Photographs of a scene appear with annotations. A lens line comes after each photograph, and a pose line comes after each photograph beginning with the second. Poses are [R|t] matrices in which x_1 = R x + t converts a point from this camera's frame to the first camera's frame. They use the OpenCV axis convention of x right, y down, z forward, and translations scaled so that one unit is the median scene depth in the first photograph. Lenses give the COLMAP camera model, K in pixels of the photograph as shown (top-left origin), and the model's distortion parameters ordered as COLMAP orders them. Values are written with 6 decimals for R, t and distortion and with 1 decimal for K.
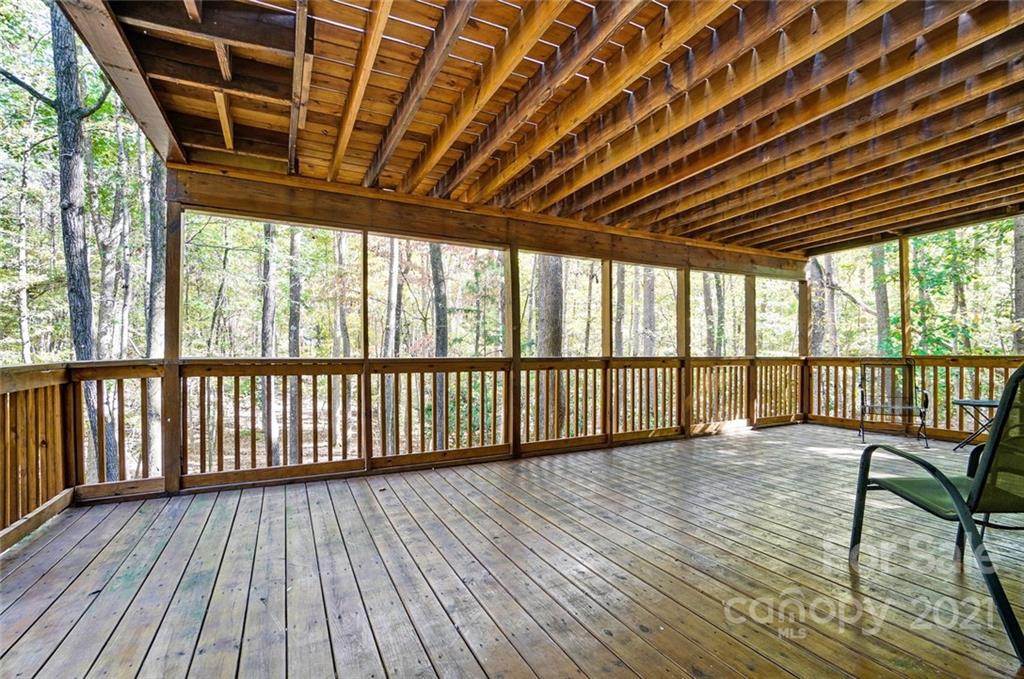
lens RADIAL K [[451.0, 0, 504.4], [0, 451.0, 343.8], [0, 0, 1]] dist [-0.035925, 0.001153]
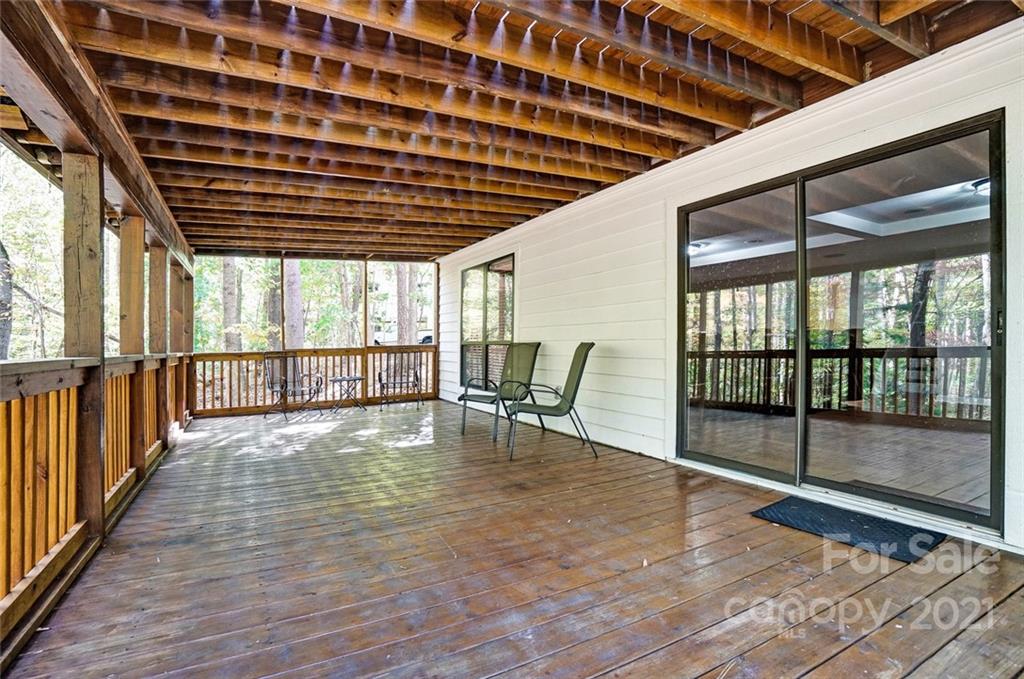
lens RADIAL K [[451.0, 0, 504.4], [0, 451.0, 343.8], [0, 0, 1]] dist [-0.035925, 0.001153]
pose [[-0.006972, -0.003079, 0.999971, -0.623226], [-0.009305, 0.999952, 0.003014, 0.004932], [-0.999932, -0.009284, -0.007000, 0.607146]]
